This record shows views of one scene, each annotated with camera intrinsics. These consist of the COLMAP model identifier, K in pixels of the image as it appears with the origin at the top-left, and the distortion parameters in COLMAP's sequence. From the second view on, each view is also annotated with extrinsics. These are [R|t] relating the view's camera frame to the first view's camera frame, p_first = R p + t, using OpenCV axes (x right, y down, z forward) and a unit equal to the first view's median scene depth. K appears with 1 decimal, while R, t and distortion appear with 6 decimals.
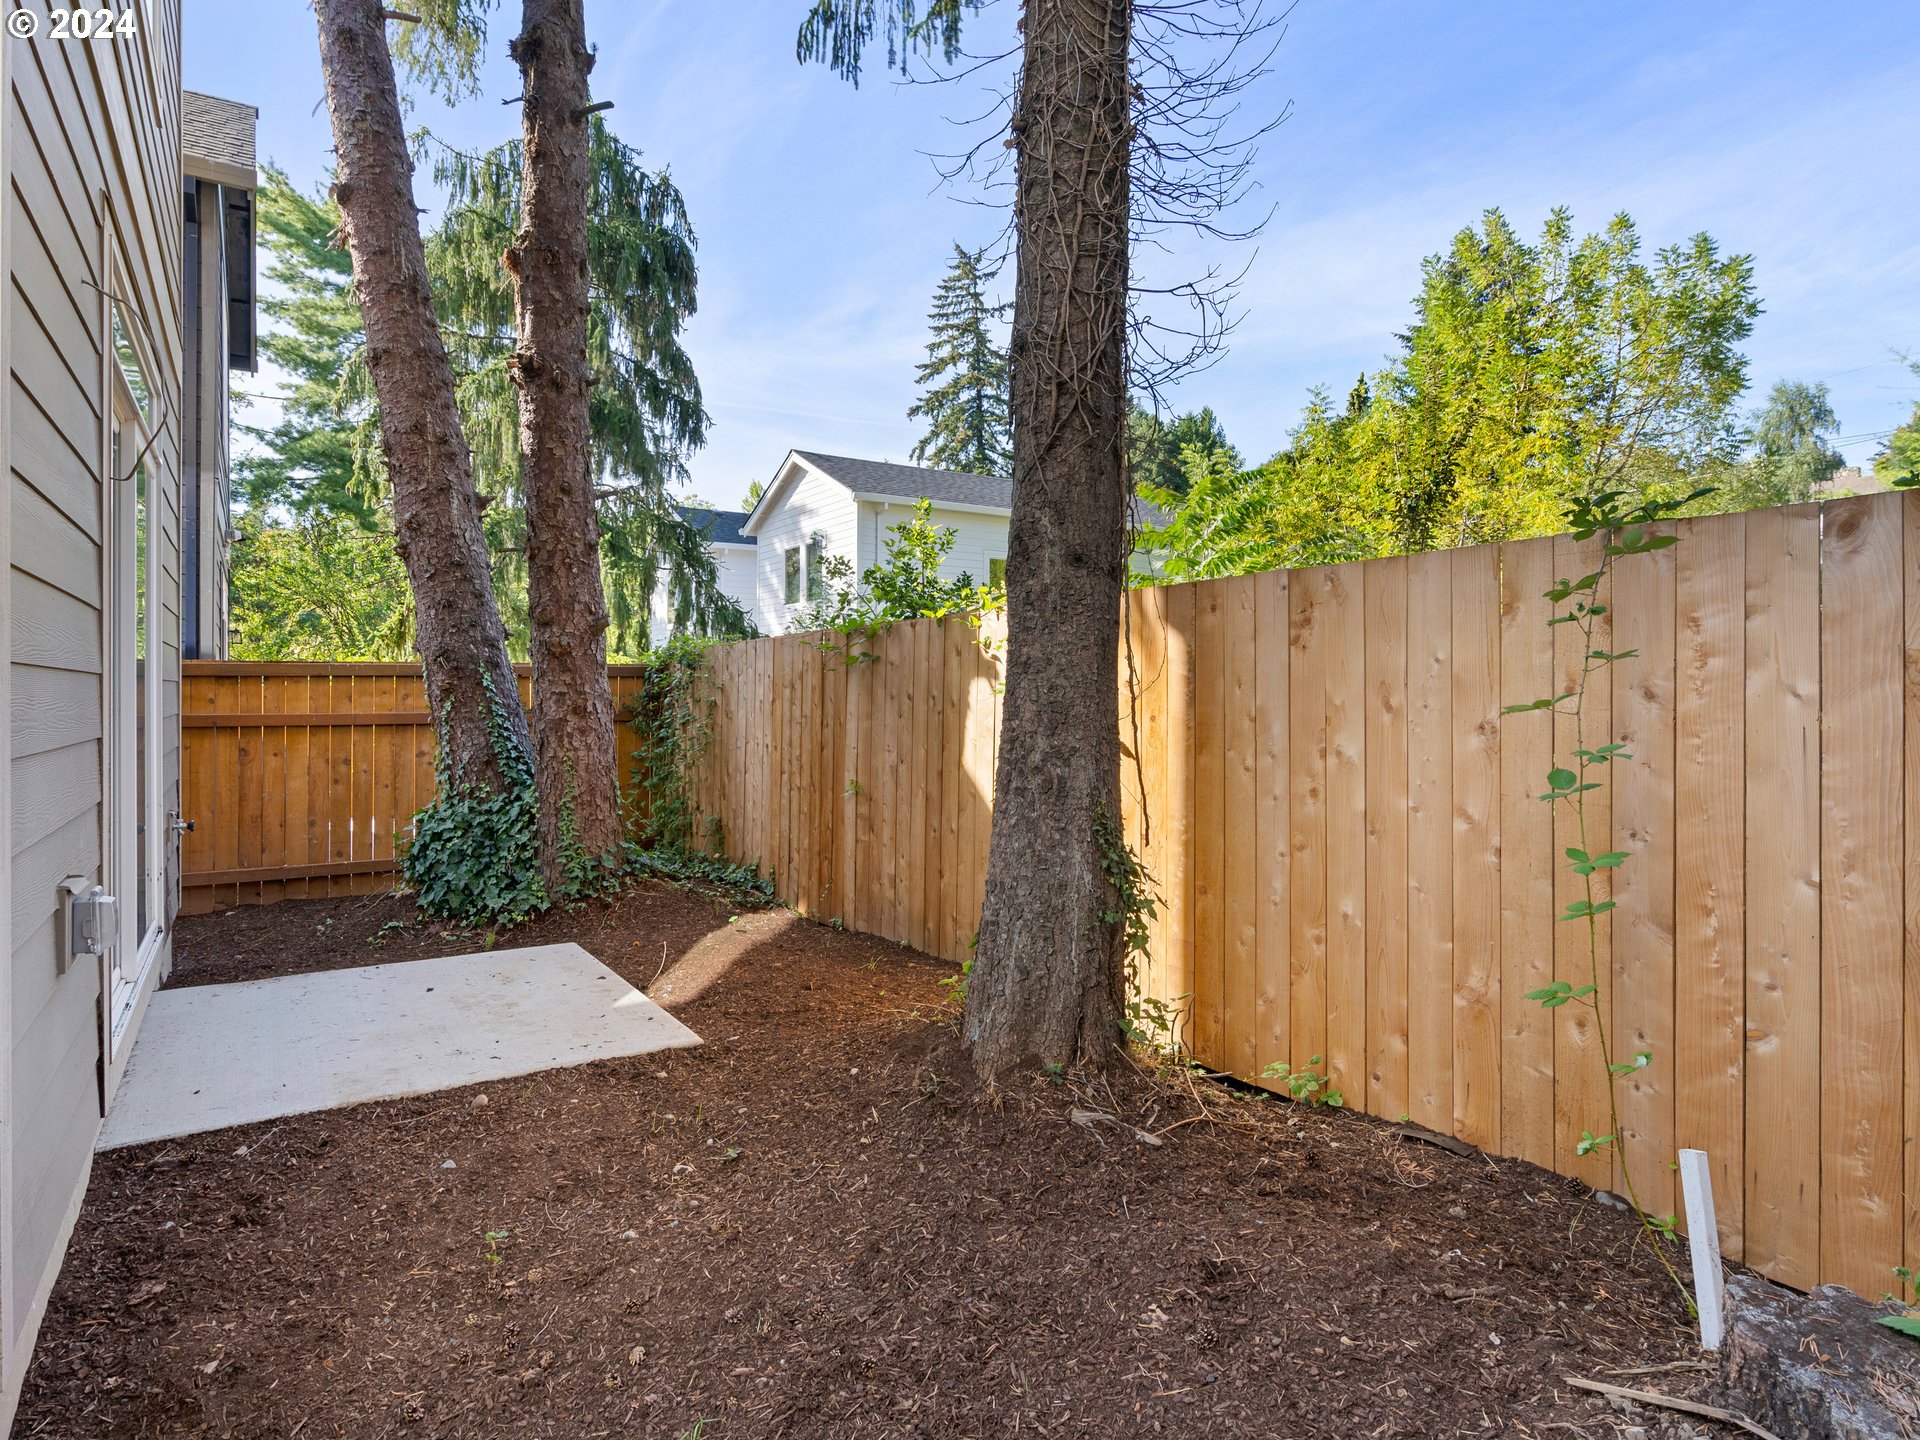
lens RADIAL K [[1065.9, 0, 957.1], [0, 1065.9, 701.6], [0, 0, 1]] dist [0.000203, -0.000064]
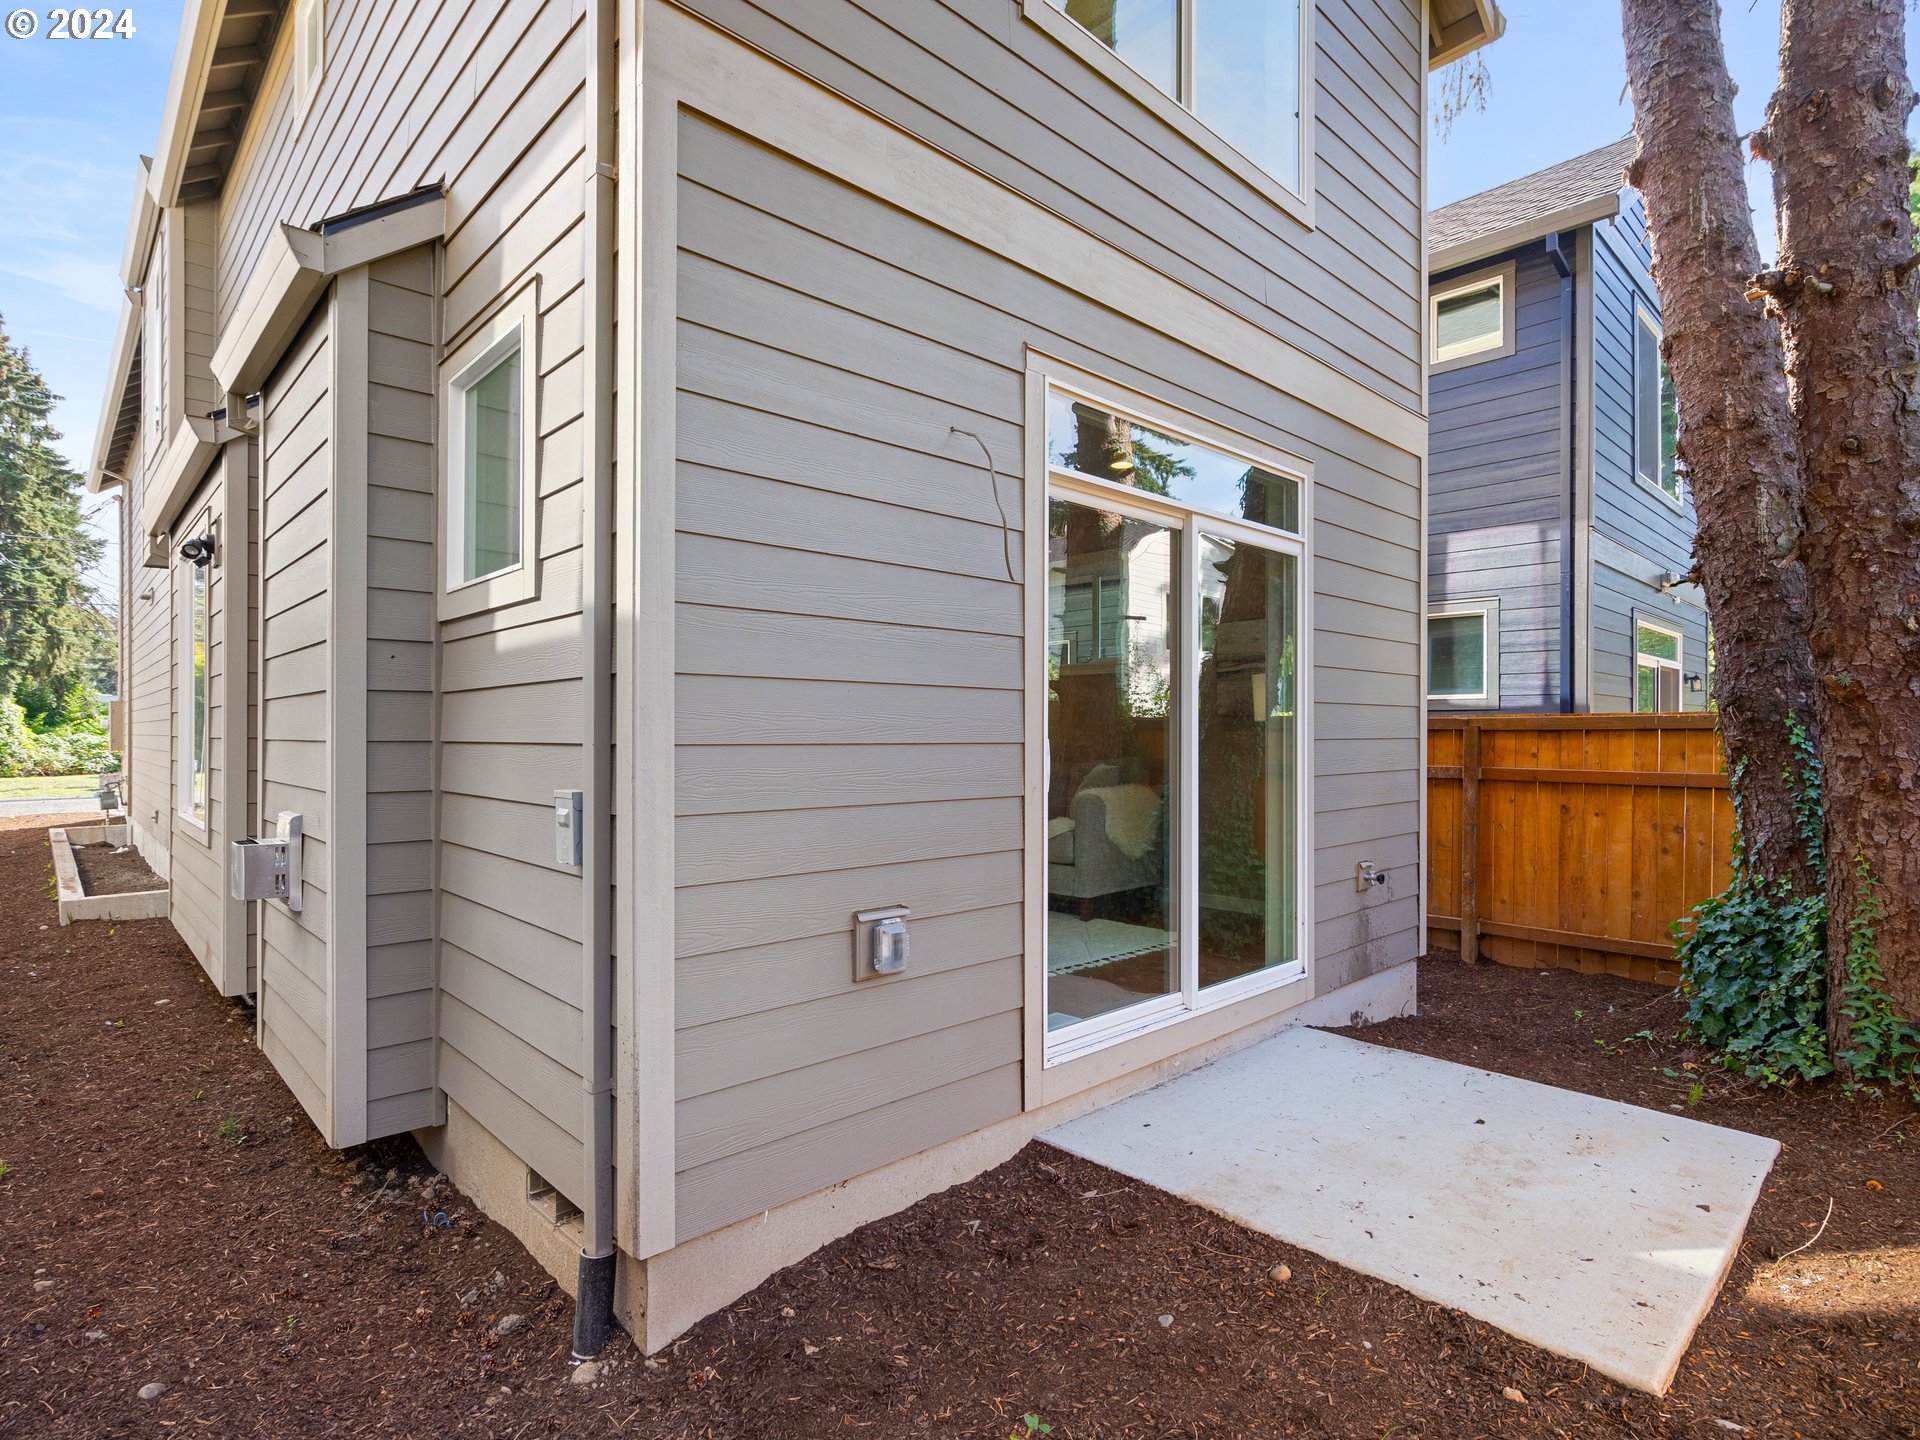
lens RADIAL K [[1004.5, 0, 959.1], [0, 1004.5, 731.9], [0, 0, 1]] dist [-0.001315, 0.001521]
pose [[0.174561, 0.002099, -0.984644, 0.136217], [-0.013406, 0.999910, -0.000245, -0.015917], [0.984555, 0.013243, 0.174574, 0.332778]]
